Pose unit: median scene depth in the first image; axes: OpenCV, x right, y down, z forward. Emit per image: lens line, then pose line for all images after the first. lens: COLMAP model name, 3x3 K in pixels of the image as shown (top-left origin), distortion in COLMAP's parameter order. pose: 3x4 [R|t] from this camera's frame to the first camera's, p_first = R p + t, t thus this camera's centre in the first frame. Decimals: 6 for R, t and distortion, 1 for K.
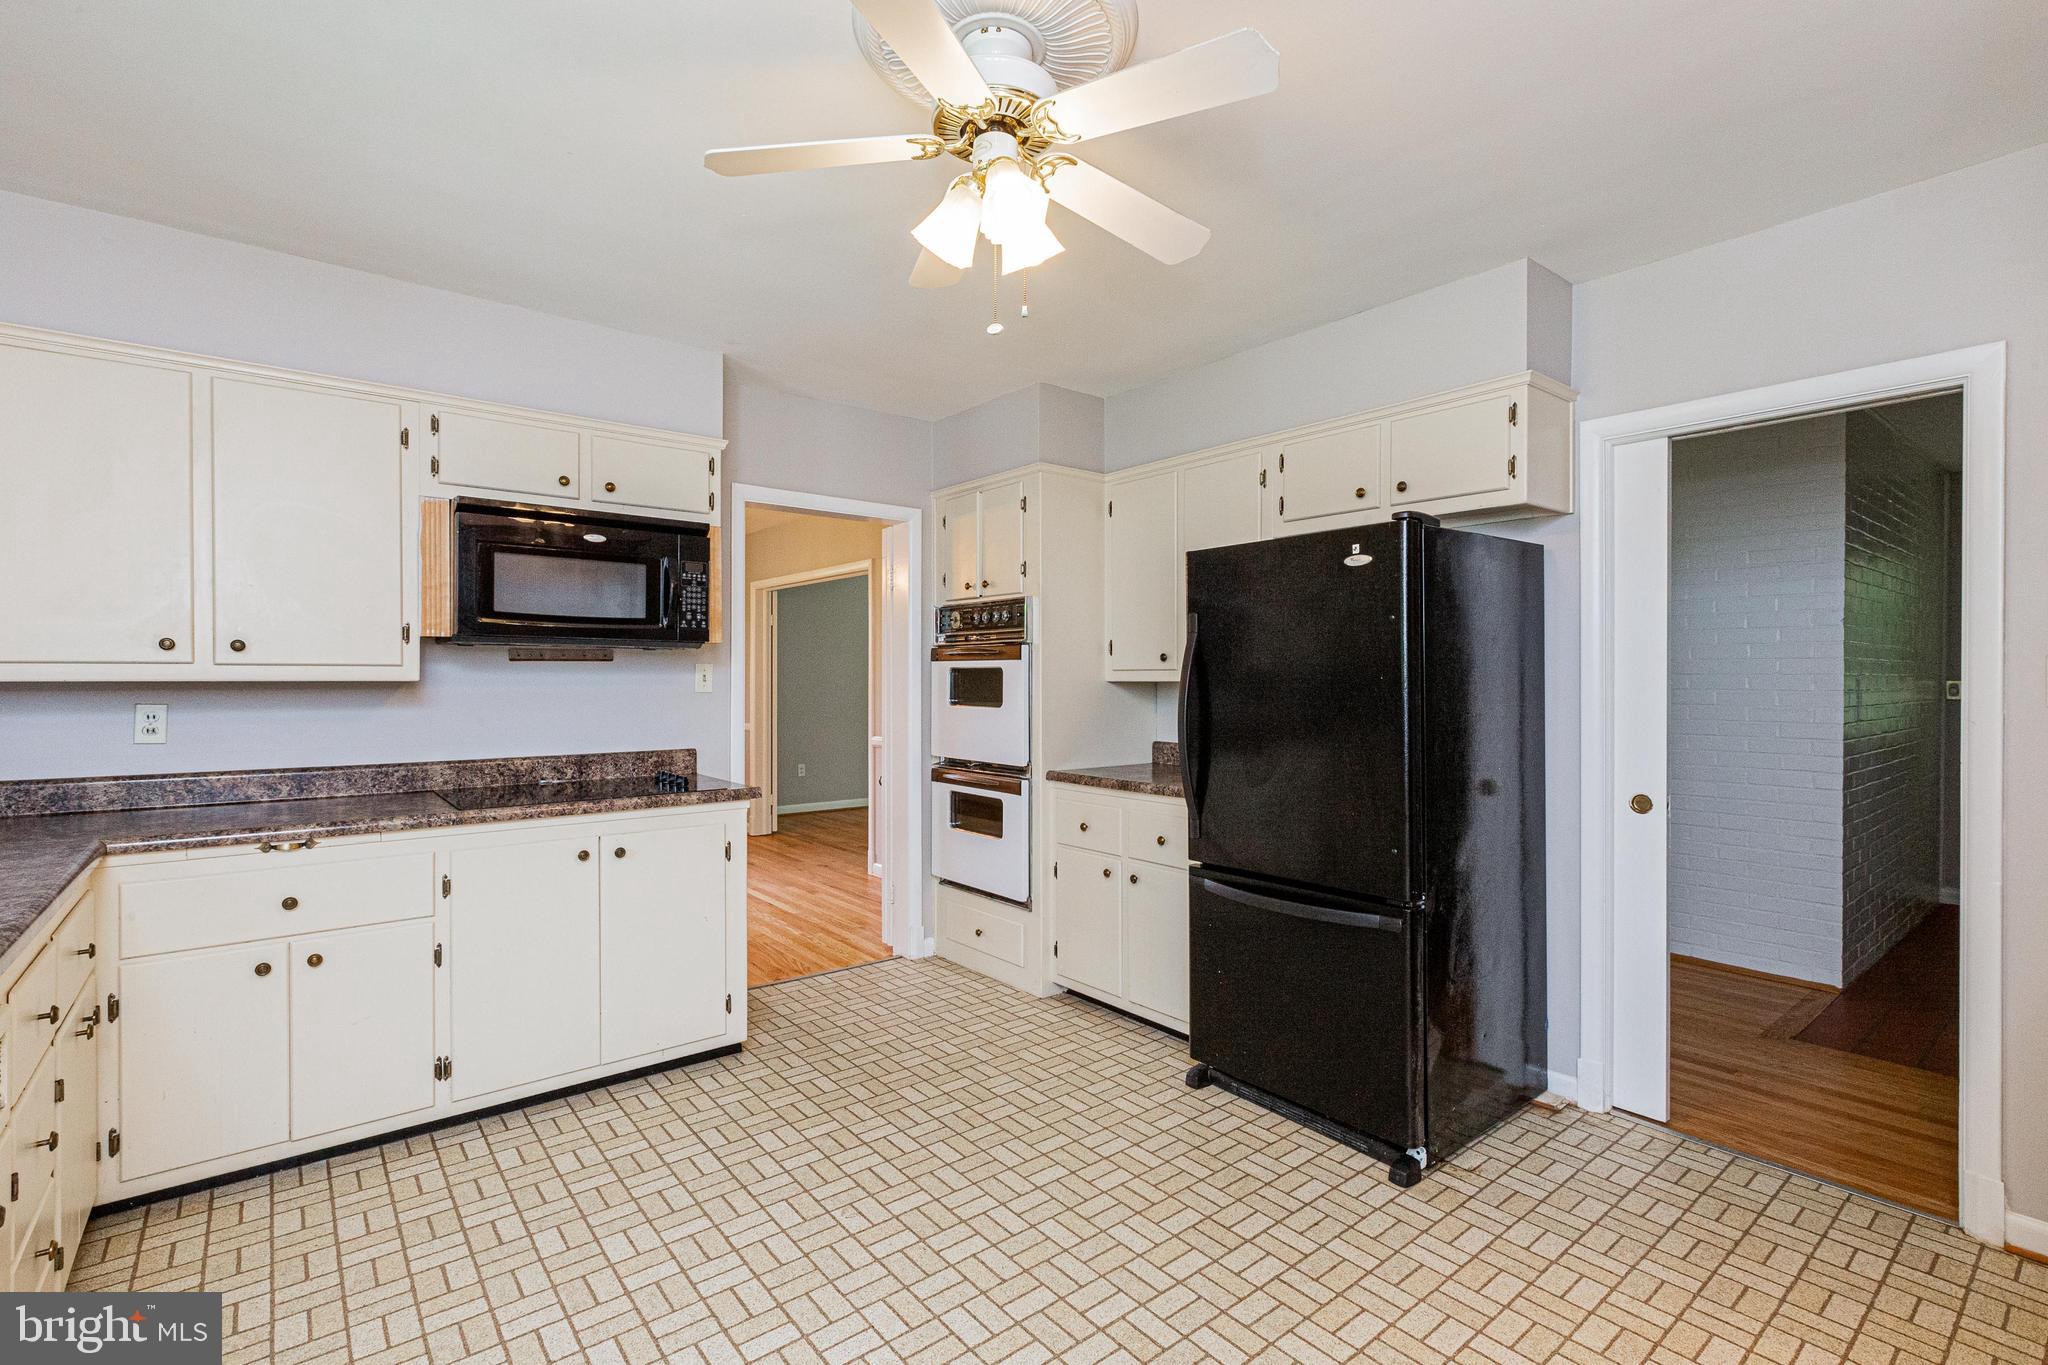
lens RADIAL K [[923.1, 0, 1035.4], [0, 923.1, 682.8], [0, 0, 1]] dist [0.000895, -0.000332]
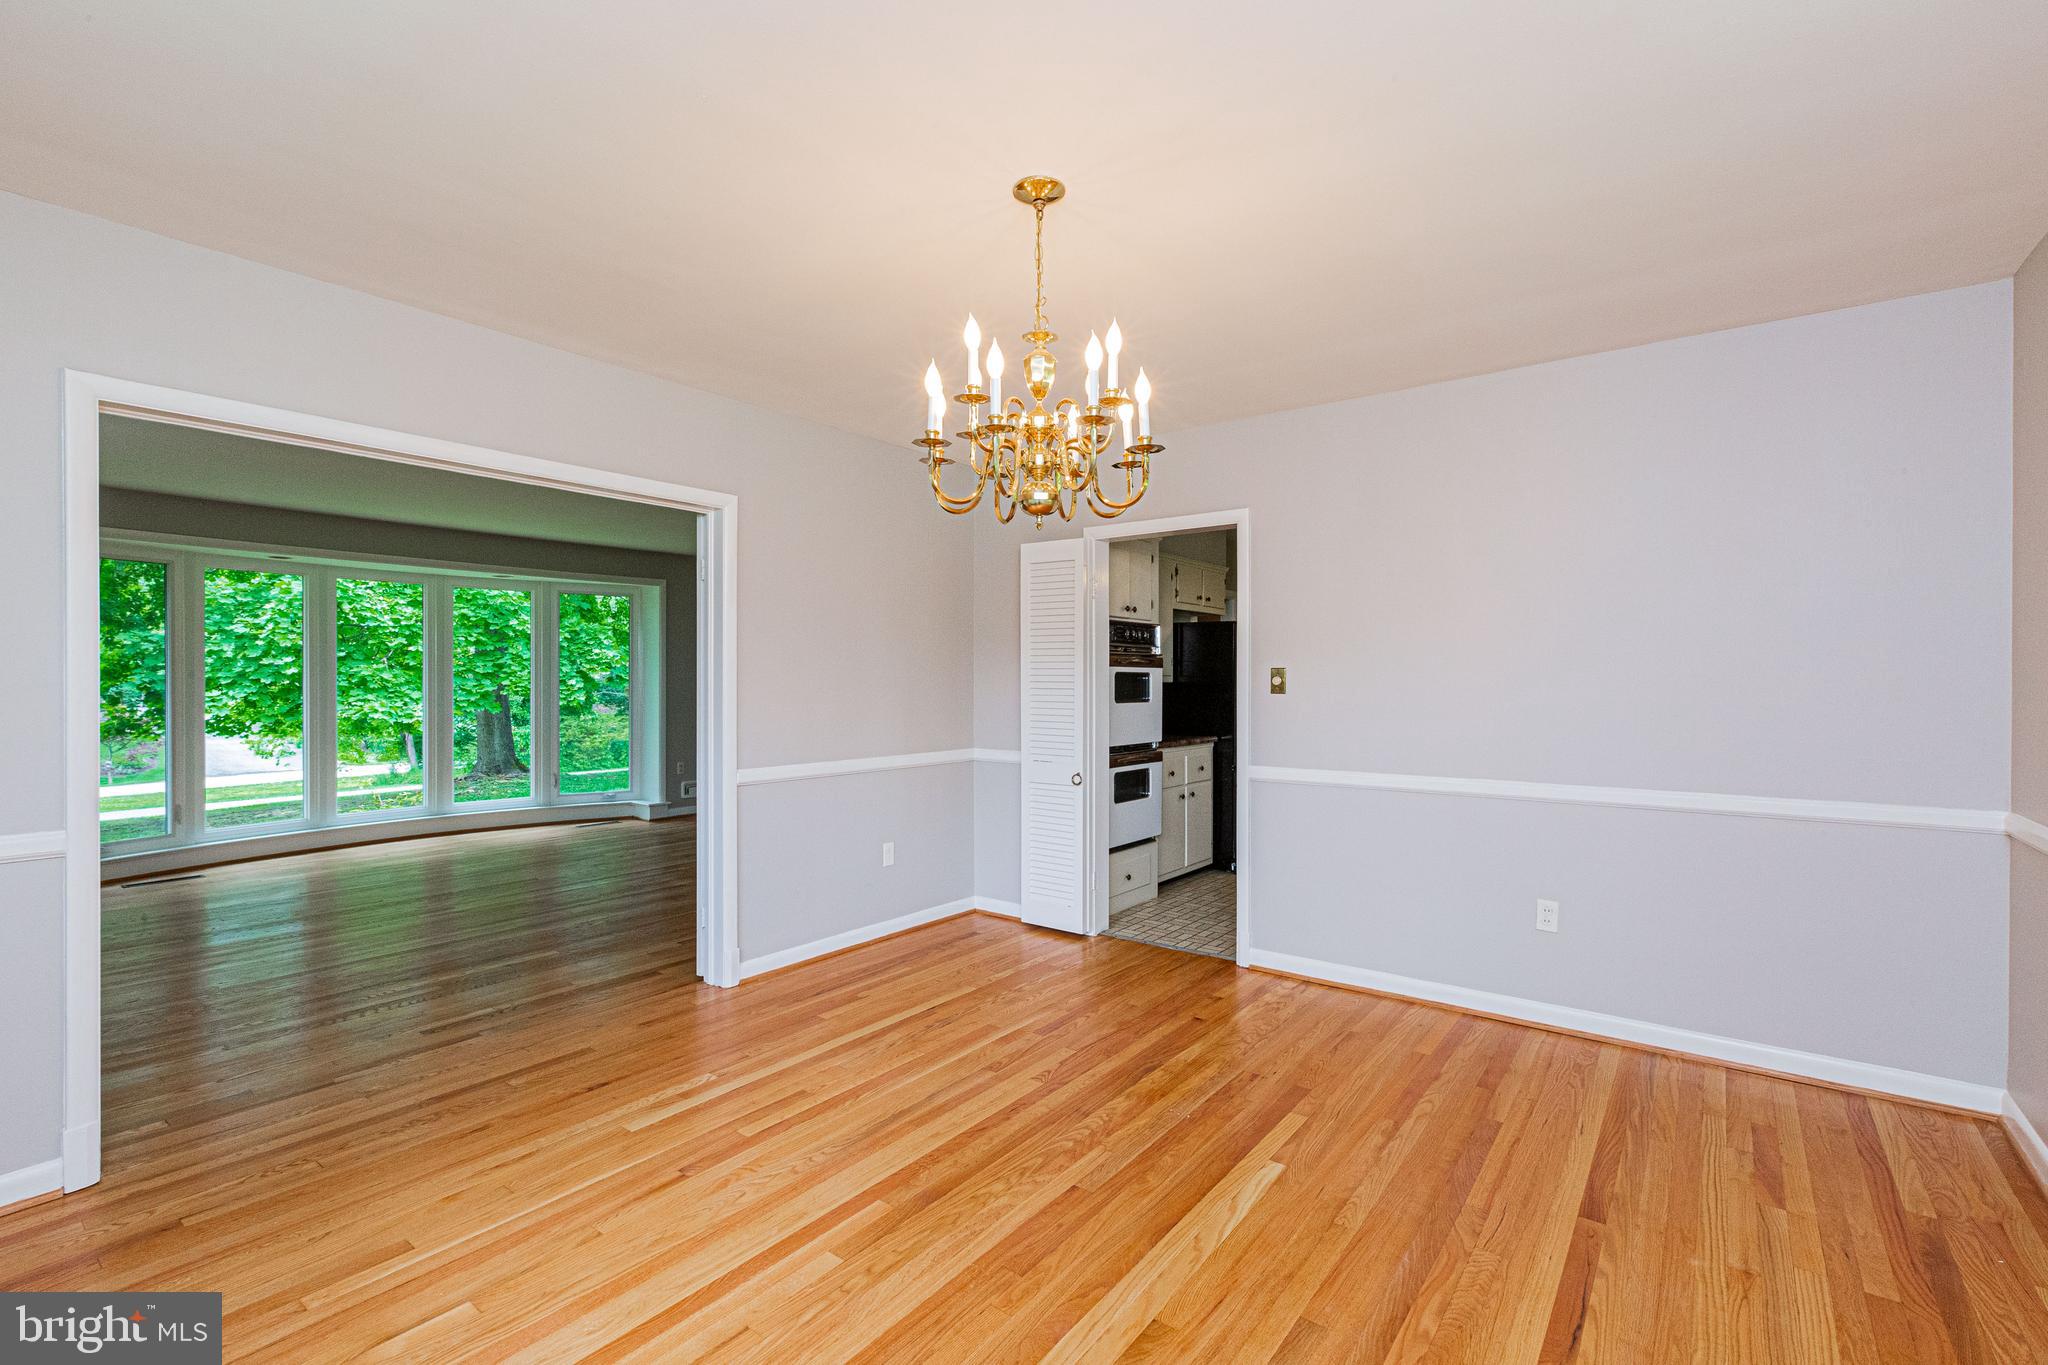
lens RADIAL K [[894.6, 0, 1011.5], [0, 894.6, 683.3], [0, 0, 1]] dist [-0.002118, -0.000714]
pose [[-0.213416, -0.004114, 0.976953, -1.560163], [0.005435, 0.999971, 0.005398, -0.011454], [-0.976946, 0.006461, -0.213388, 1.777870]]
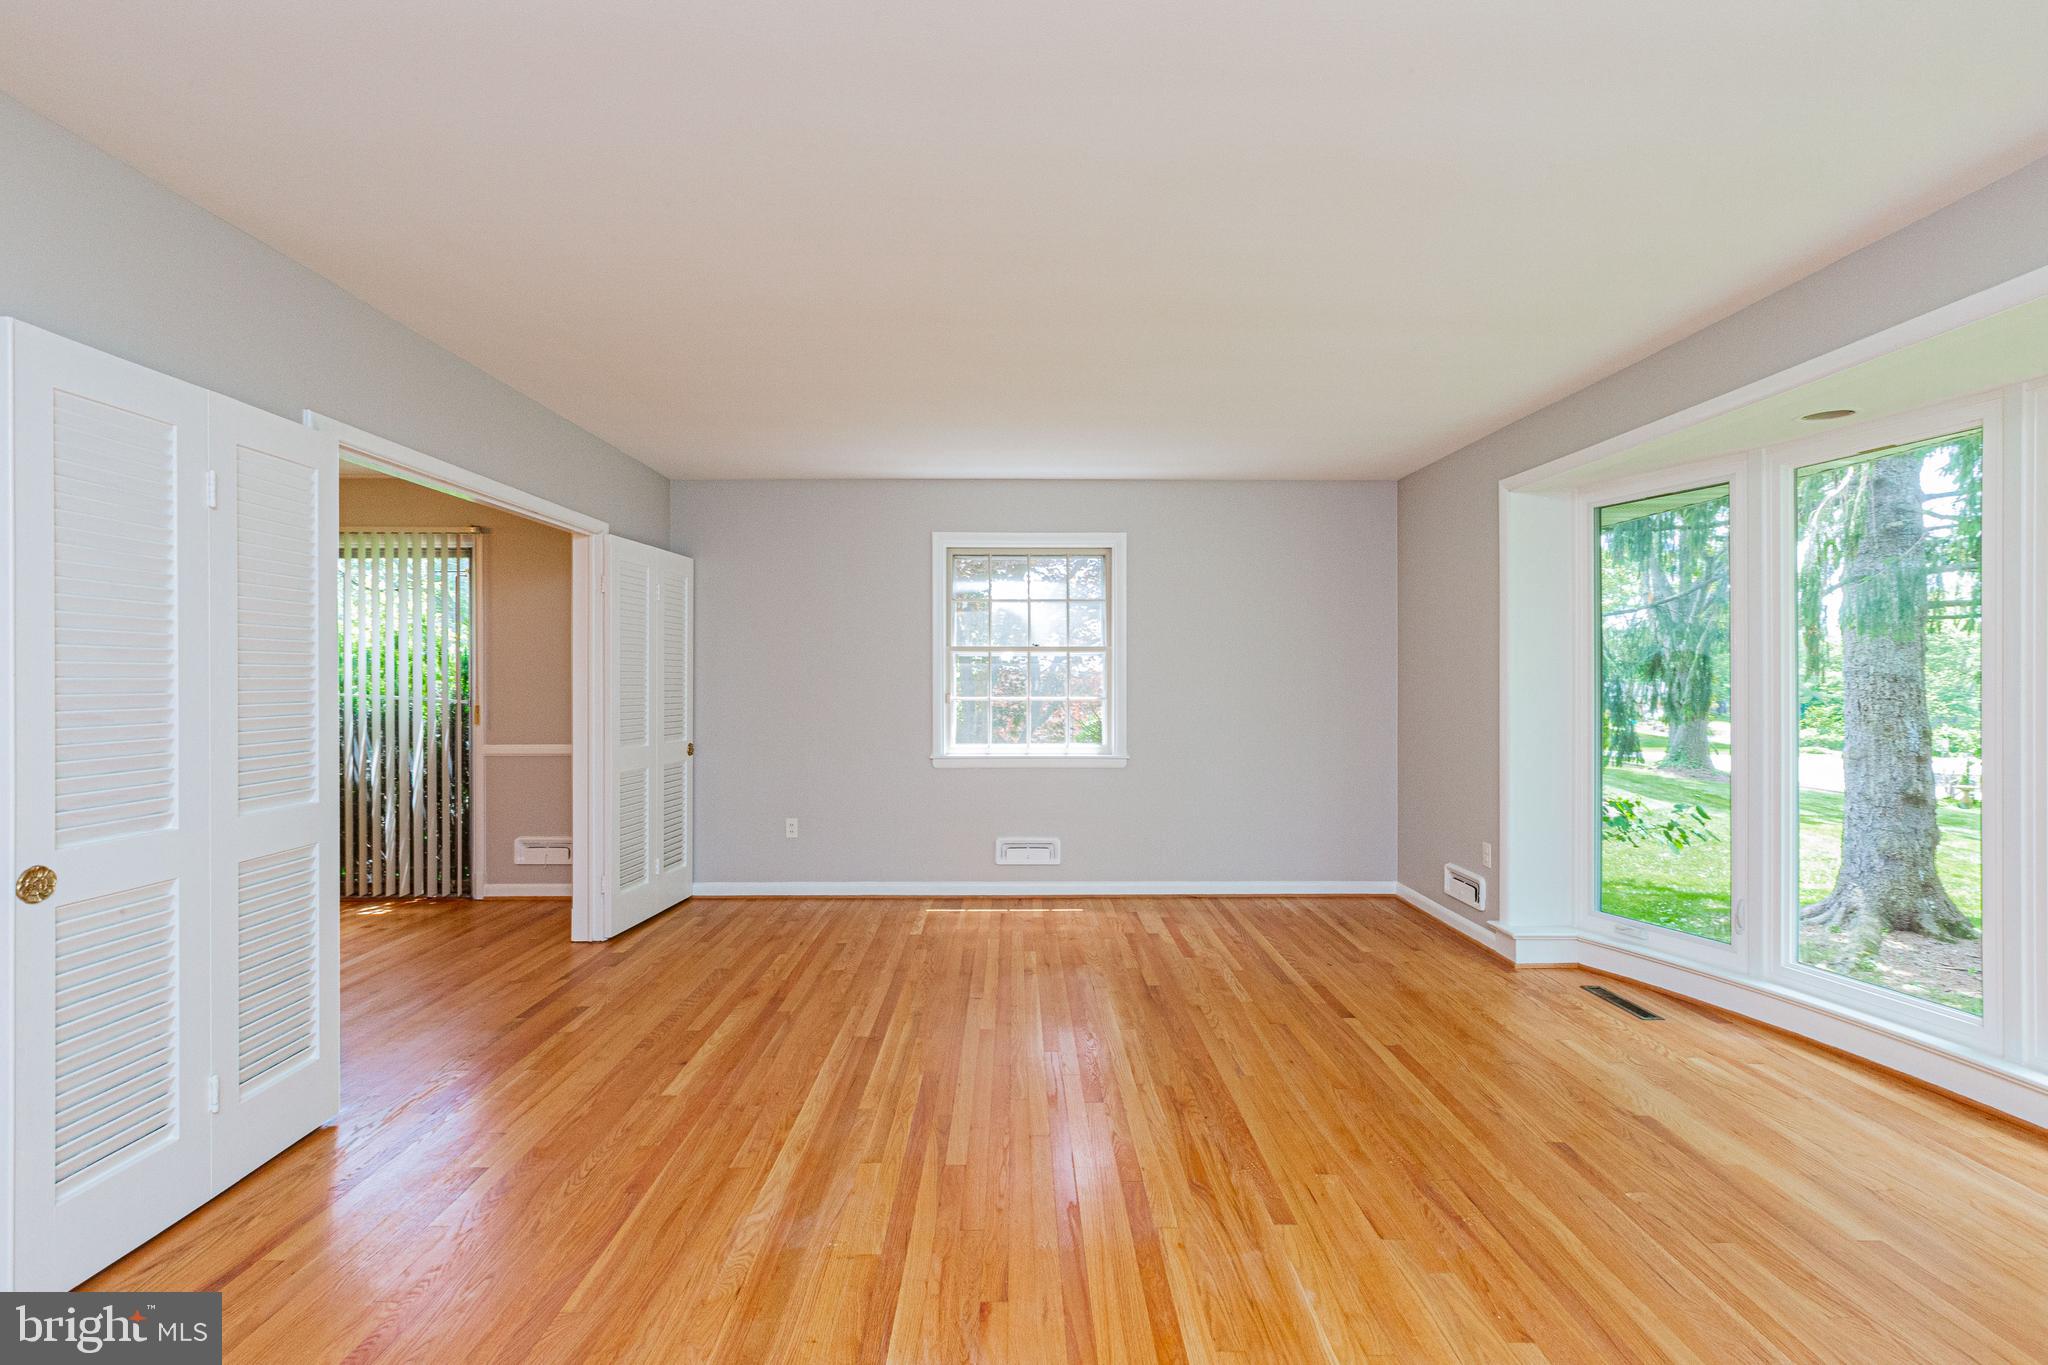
lens RADIAL K [[927.7, 0, 1017.4], [0, 927.7, 682.1], [0, 0, 1]] dist [0.000522, -0.000344]
pose [[0.769570, 0.000814, -0.638562, 0.719846], [-0.001896, 0.999998, -0.001011, -0.008112], [0.638559, 0.001989, 0.769570, 1.683138]]
